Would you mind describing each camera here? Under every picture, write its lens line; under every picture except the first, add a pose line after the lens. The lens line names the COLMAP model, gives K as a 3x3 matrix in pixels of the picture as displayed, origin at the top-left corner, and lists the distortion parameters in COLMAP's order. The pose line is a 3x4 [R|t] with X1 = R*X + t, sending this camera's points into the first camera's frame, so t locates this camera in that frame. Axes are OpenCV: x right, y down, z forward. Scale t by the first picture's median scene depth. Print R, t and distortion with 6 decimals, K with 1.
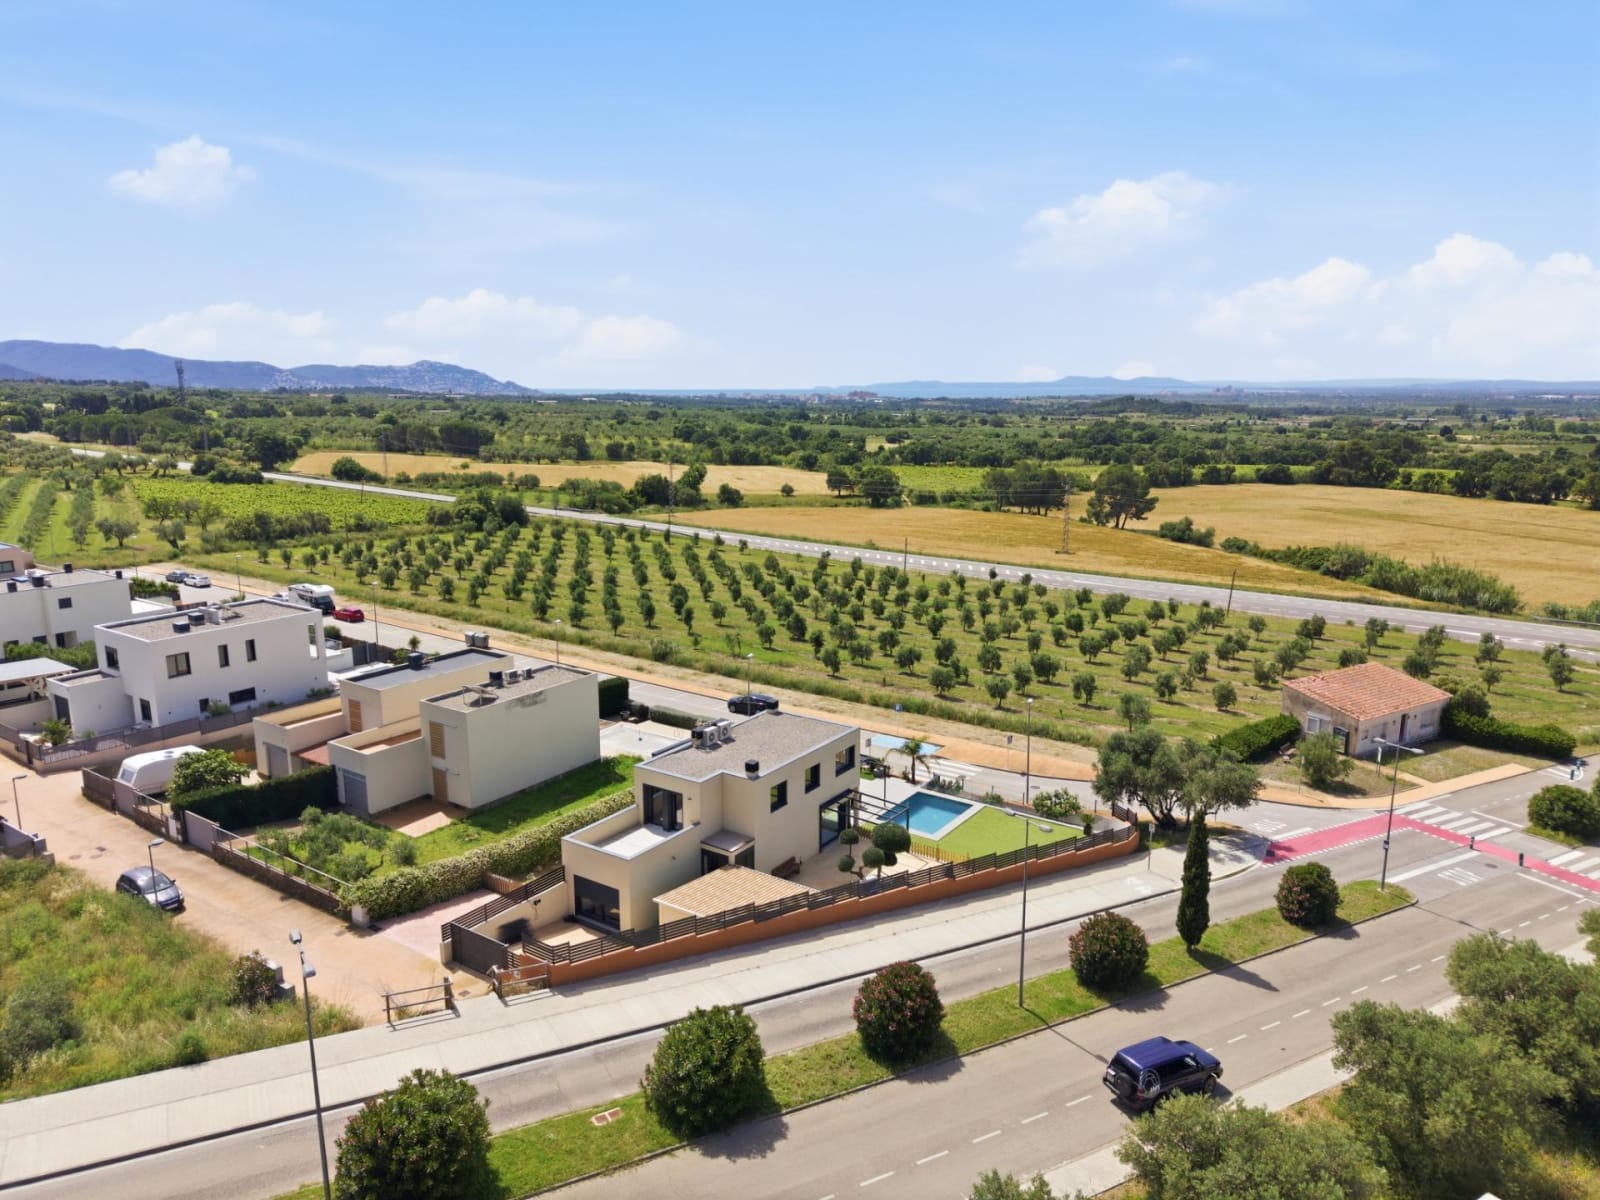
lens RADIAL K [[1063.1, 0, 806.0], [0, 1063.1, 613.4], [0, 0, 1]] dist [0.079599, -0.122183]
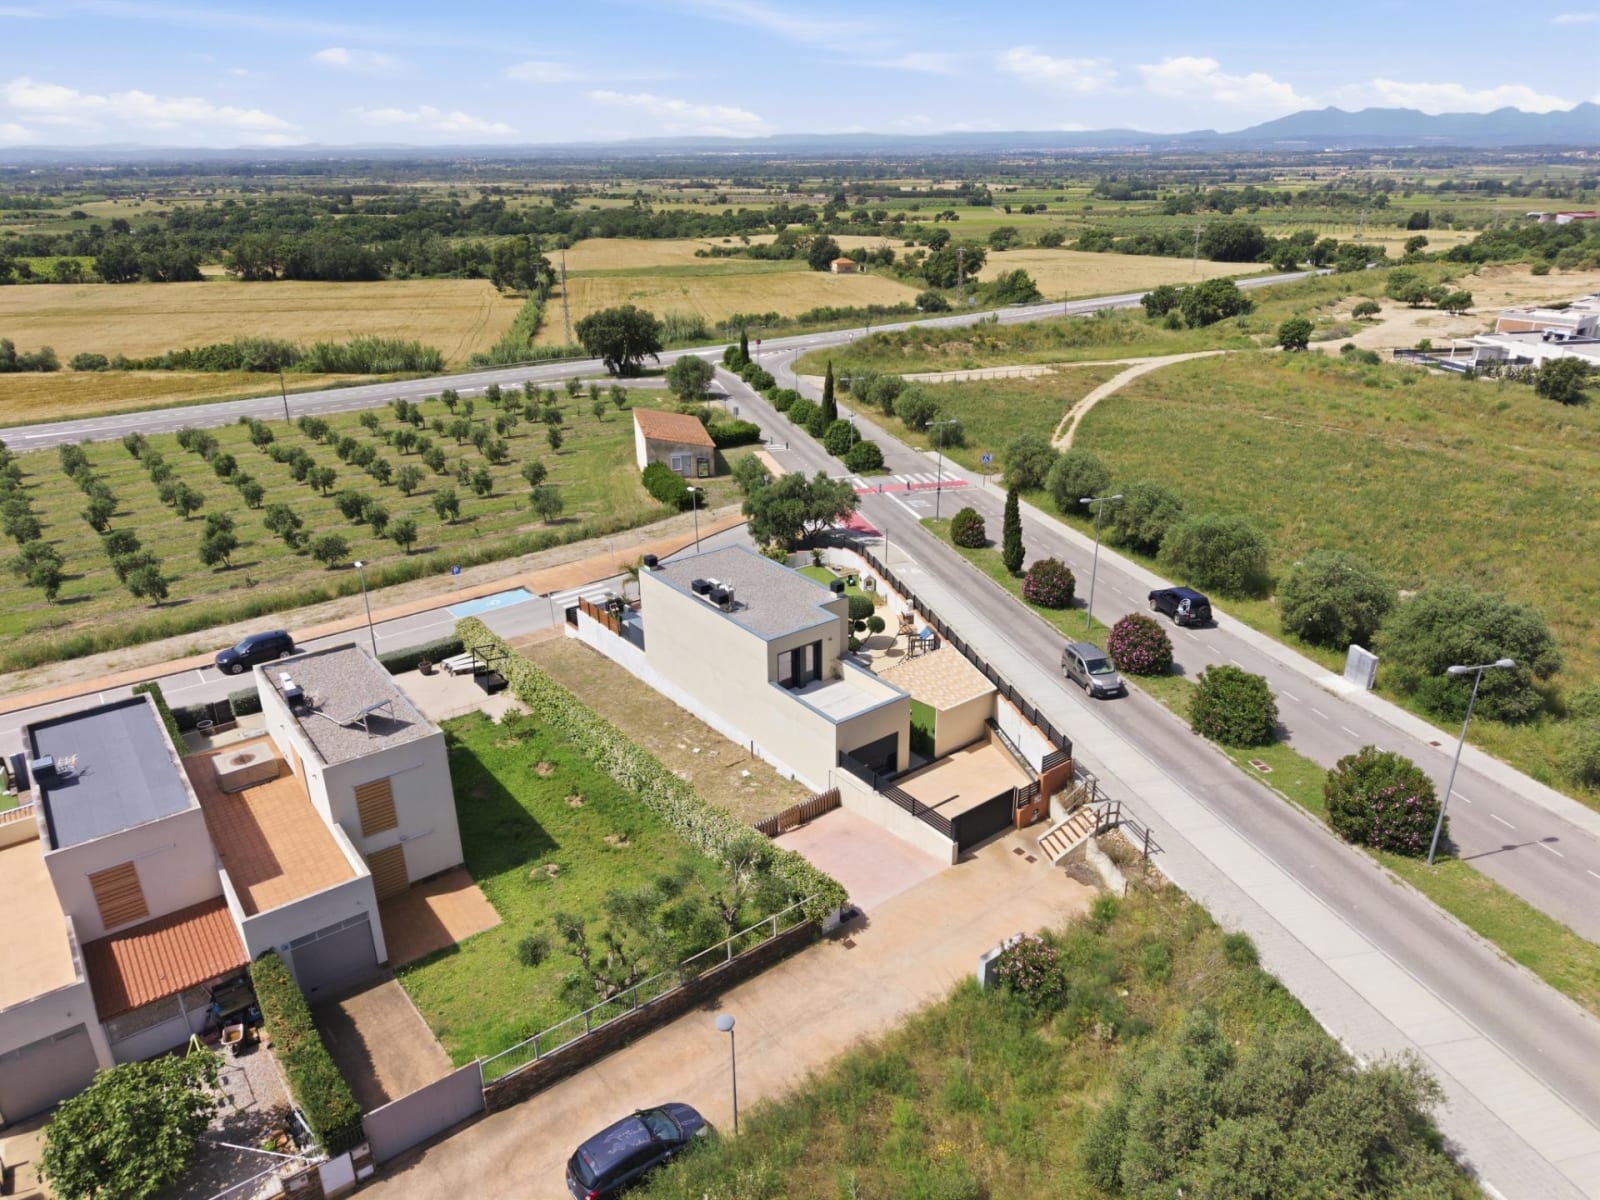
lens RADIAL K [[1085.5, 0, 816.7], [0, 1085.5, 604.9], [0, 0, 1]] dist [-0.005637, -0.006267]
pose [[0.295625, -0.369930, 0.880771, -0.260555], [0.201436, 0.925389, 0.321059, -0.045605], [-0.933825, 0.082506, 0.348086, 0.184605]]
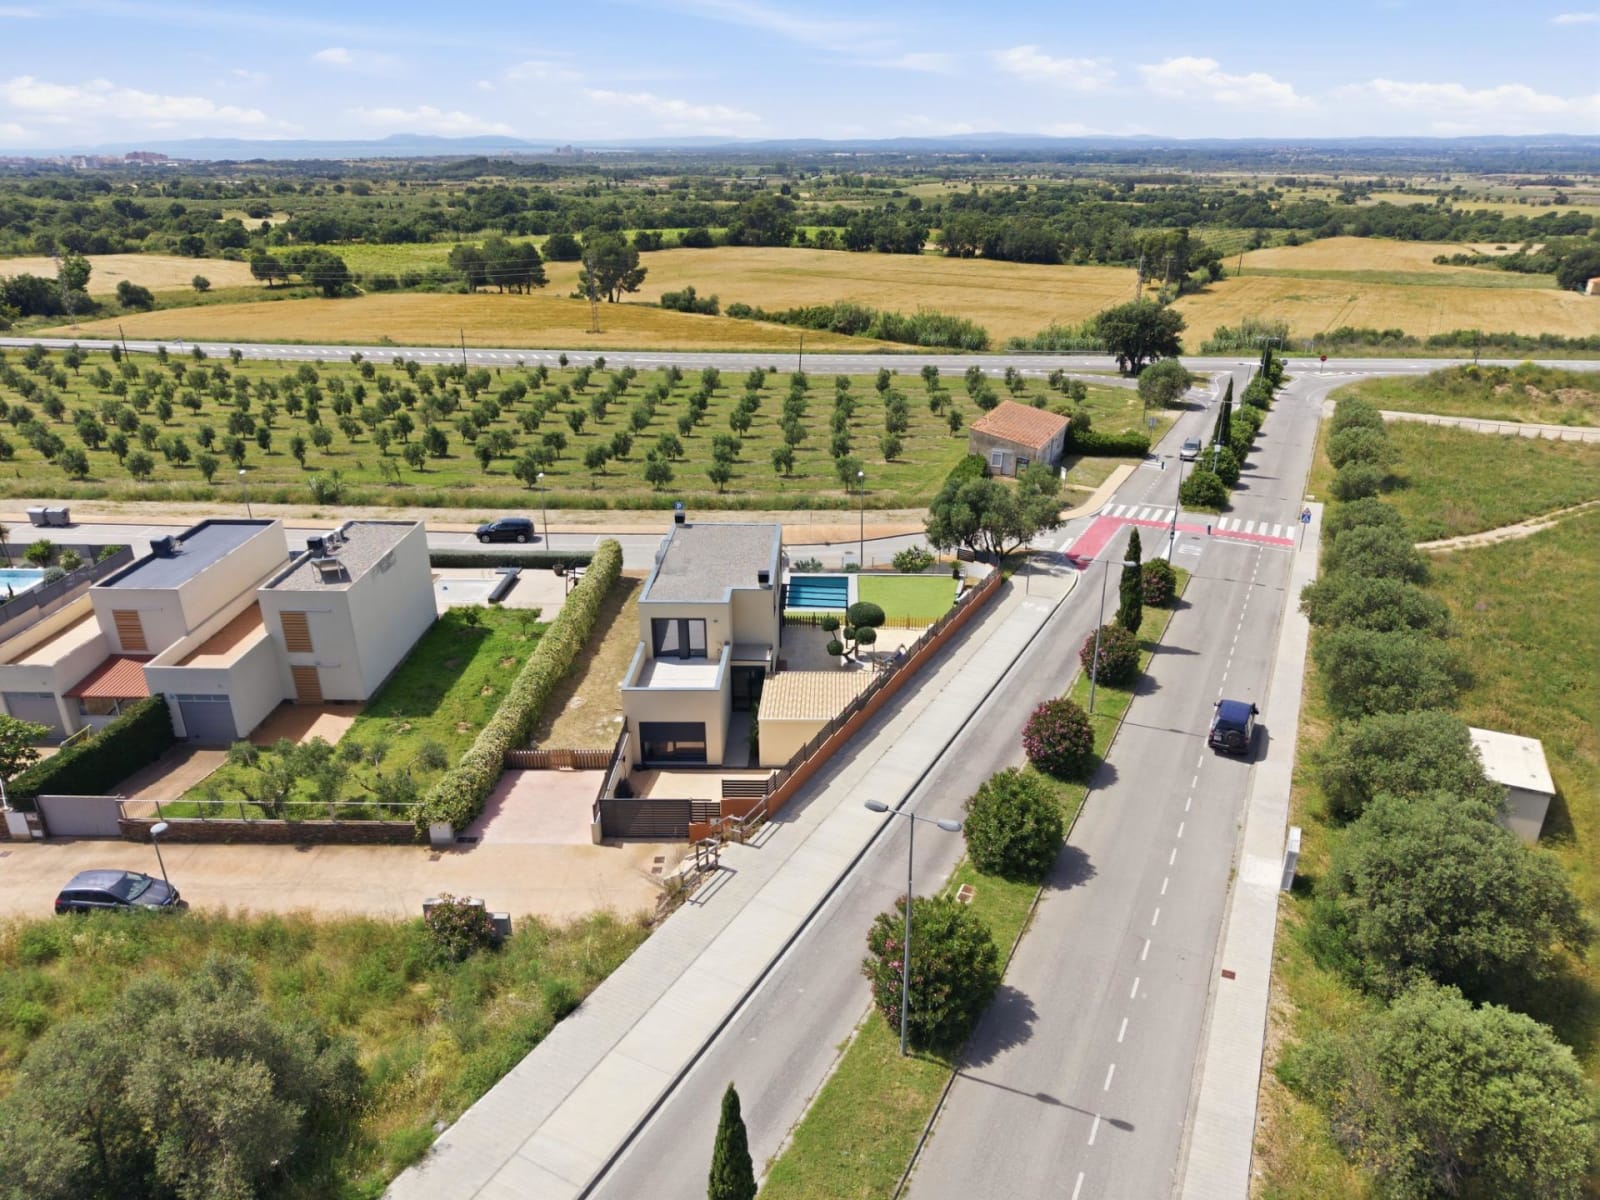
lens RADIAL K [[1072.2, 0, 805.1], [0, 1072.2, 607.5], [0, 0, 1]] dist [0.019395, -0.025099]
pose [[0.838388, -0.217985, 0.499588, -0.143676], [0.115896, 0.966883, 0.227388, -0.013956], [-0.532611, -0.132739, 0.835887, 0.038856]]
